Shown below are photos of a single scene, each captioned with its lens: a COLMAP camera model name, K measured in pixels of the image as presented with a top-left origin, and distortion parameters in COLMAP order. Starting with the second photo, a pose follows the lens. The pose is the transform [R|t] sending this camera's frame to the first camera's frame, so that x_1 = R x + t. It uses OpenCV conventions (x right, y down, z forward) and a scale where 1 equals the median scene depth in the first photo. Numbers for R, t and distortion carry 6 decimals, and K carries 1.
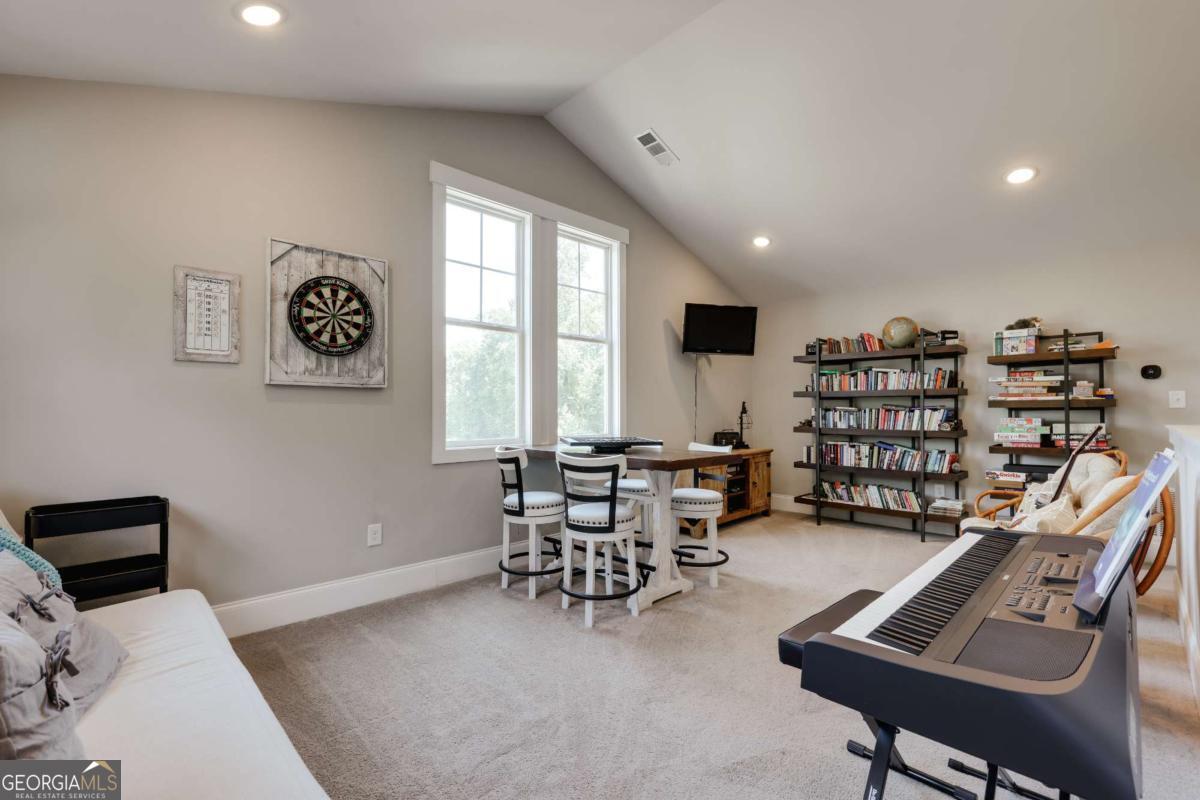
lens RADIAL K [[508.2, 0, 598.9], [0, 508.2, 419.7], [0, 0, 1]] dist [0.001962, 0.000123]
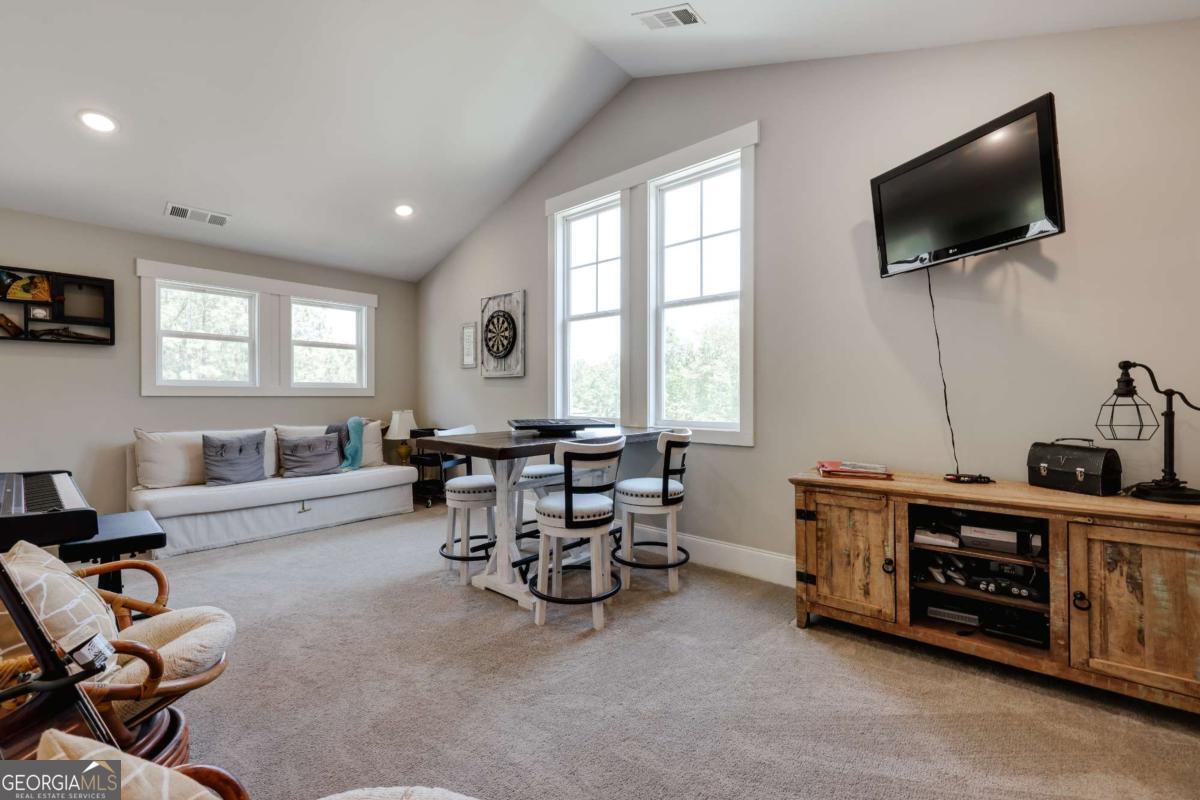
lens RADIAL K [[520.6, 0, 600.0], [0, 520.6, 400.0], [0, 0, 1]] dist [0.000712, -0.000022]
pose [[0.077022, 0.019198, -0.996845, 0.793244], [-0.005869, 0.999806, 0.018801, -0.017925], [0.997012, 0.004403, 0.077120, 0.807239]]
